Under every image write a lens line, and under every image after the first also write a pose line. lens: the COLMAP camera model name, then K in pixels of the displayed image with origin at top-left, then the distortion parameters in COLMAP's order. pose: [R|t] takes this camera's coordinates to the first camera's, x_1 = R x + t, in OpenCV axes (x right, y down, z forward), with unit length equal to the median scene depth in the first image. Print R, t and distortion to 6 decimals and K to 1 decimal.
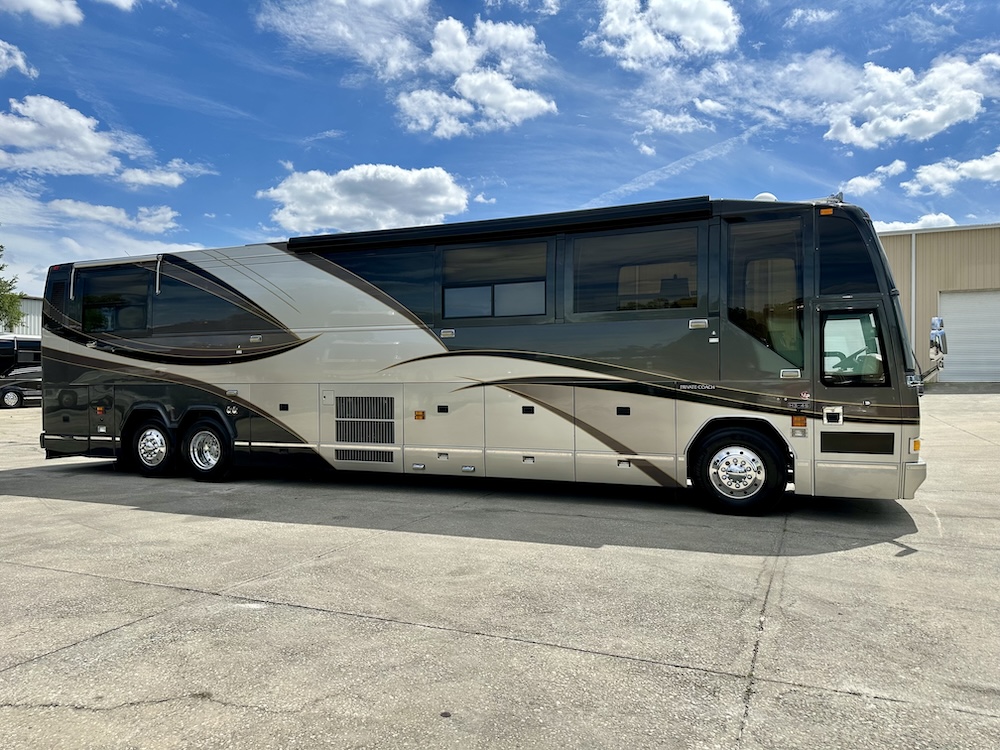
lens RADIAL K [[708.1, 0, 485.7], [0, 708.1, 399.8], [0, 0, 1]] dist [0.048189, -0.050458]
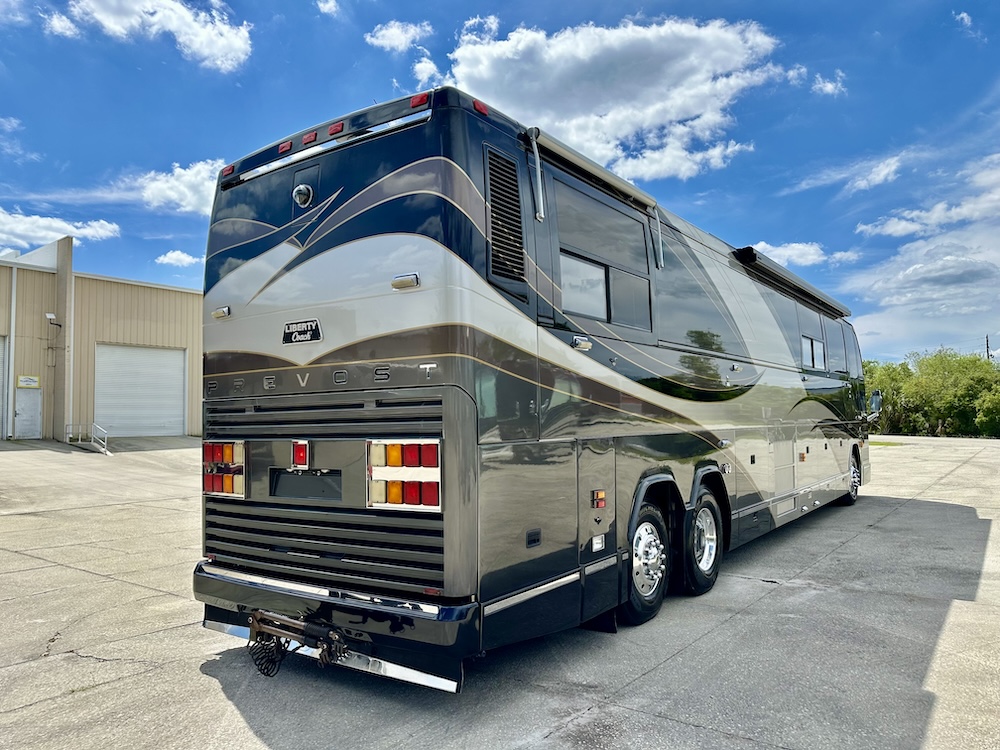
lens RADIAL K [[708.1, 0, 494.3], [0, 708.1, 384.0], [0, 0, 1]] dist [0.048189, -0.050458]
pose [[0.222120, 0.054780, 0.973479, -1.028946], [0.044641, 0.996802, -0.066278, -0.029796], [-0.973997, 0.058179, 0.218964, 1.019724]]
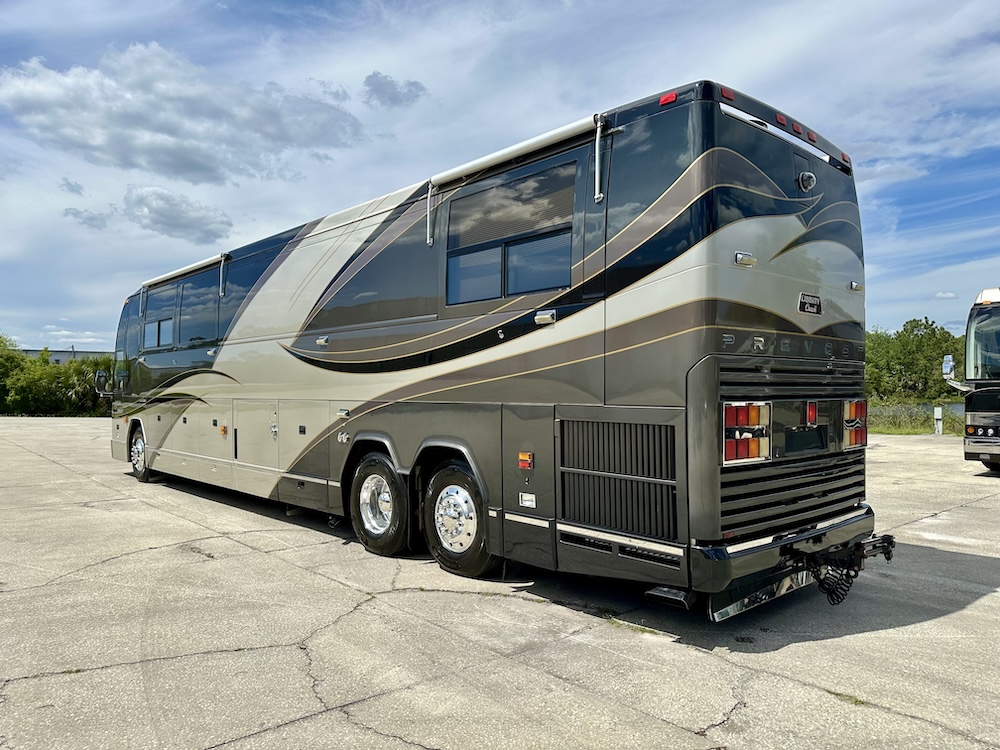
lens RADIAL K [[708.1, 0, 486.9], [0, 708.1, 383.9], [0, 0, 1]] dist [0.048189, -0.050458]
pose [[-0.910665, 0.012777, 0.412948, -0.660049], [0.019784, 0.999724, 0.012697, -0.050101], [-0.412672, 0.019733, -0.910666, 1.722244]]
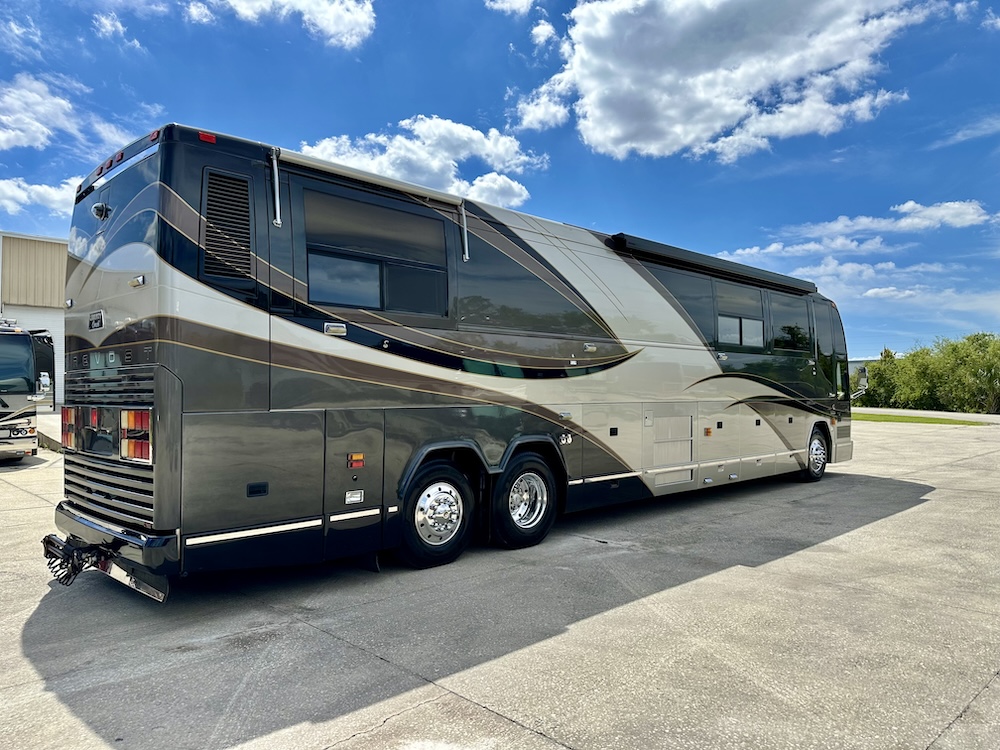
lens RADIAL K [[708.1, 0, 499.8], [0, 708.1, 396.1], [0, 0, 1]] dist [0.048189, -0.050458]
pose [[0.373835, 0.003332, 0.927489, -1.025830], [0.027555, 0.999512, -0.014697, -0.021235], [-0.927086, 0.031051, 0.373560, 0.755812]]
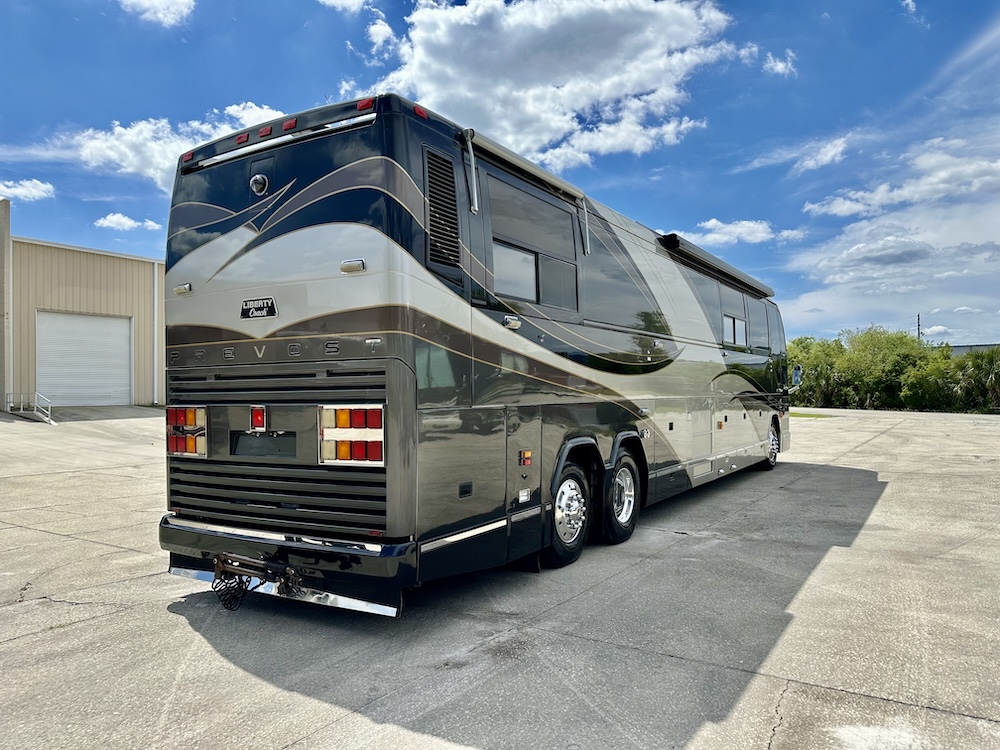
lens RADIAL K [[708.1, 0, 499.0], [0, 708.1, 382.7], [0, 0, 1]] dist [0.048189, -0.050458]
pose [[0.152939, 0.019743, 0.988038, -1.085106], [0.040238, 0.998847, -0.026188, -0.025711], [-0.987416, 0.043762, 0.151969, 0.995834]]
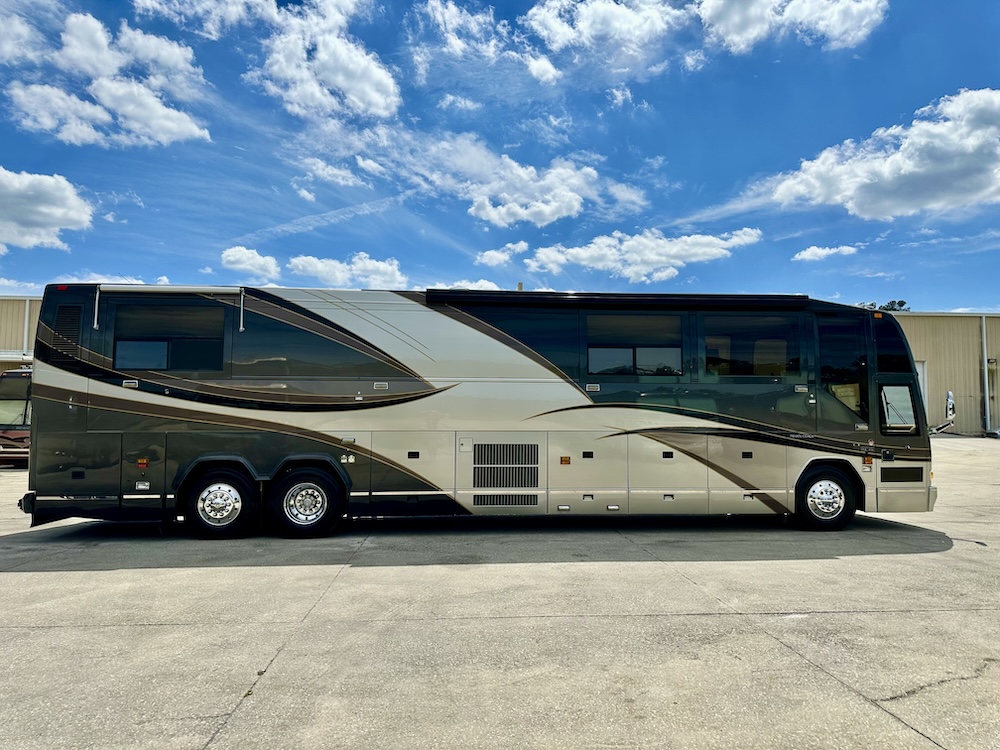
lens RADIAL K [[708.1, 0, 491.7], [0, 708.1, 427.2], [0, 0, 1]] dist [0.048189, -0.050458]
pose [[0.882974, 0.006013, 0.469383, -0.605700], [0.005657, 0.999709, -0.023447, -0.004813], [-0.469387, 0.023358, 0.882683, 0.066618]]
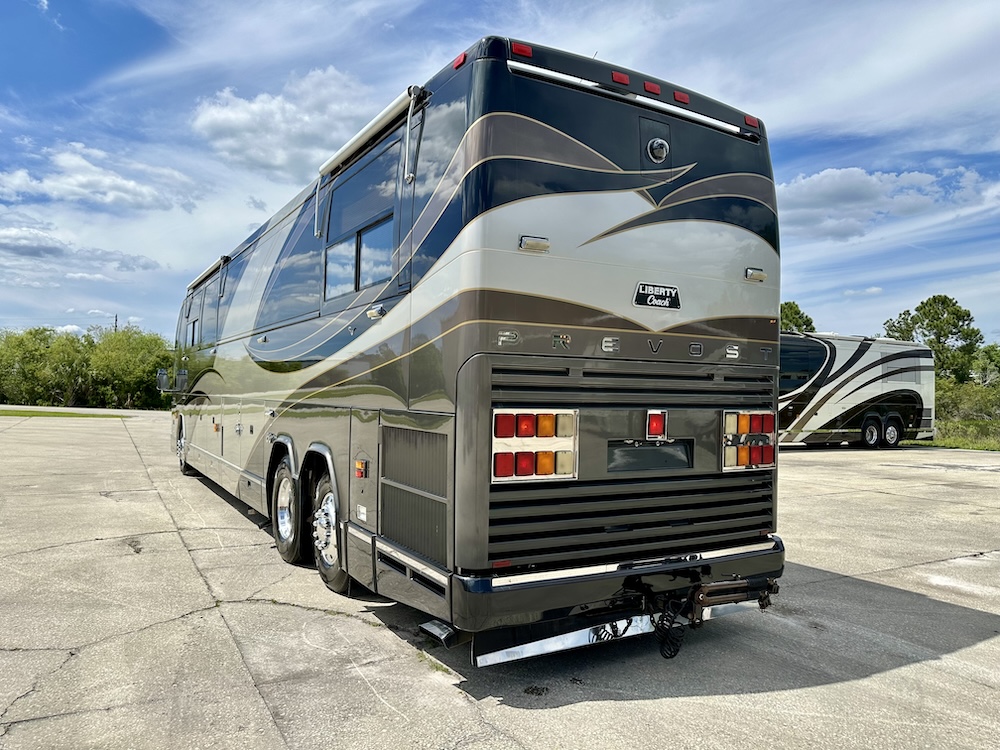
lens RADIAL K [[708.1, 0, 497.6], [0, 708.1, 382.6], [0, 0, 1]] dist [0.048189, -0.050458]
pose [[-0.807949, 0.003035, 0.589244, -0.816535], [0.006015, 0.999977, 0.003096, -0.046084], [-0.589221, 0.006045, -0.807949, 1.578414]]
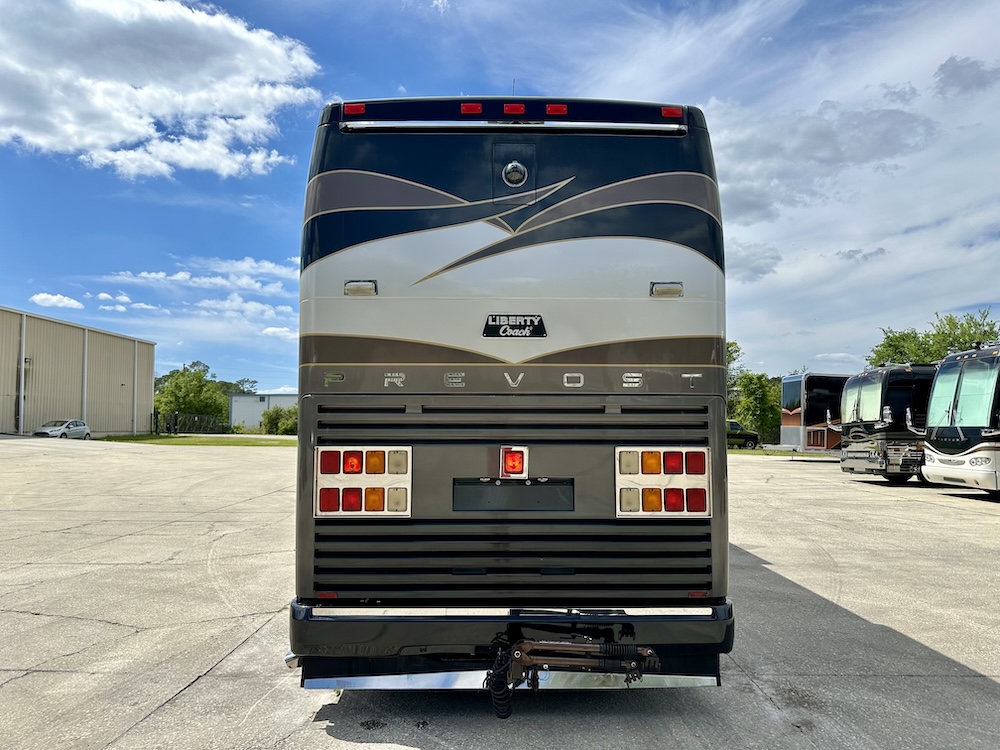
lens RADIAL K [[708.1, 0, 494.3], [0, 708.1, 380.5], [0, 0, 1]] dist [0.048189, -0.050458]
pose [[-0.405608, 0.062275, 0.911923, -0.985924], [0.026405, 0.998058, -0.056413, -0.043077], [-0.913666, 0.001198, -0.406465, 1.372462]]
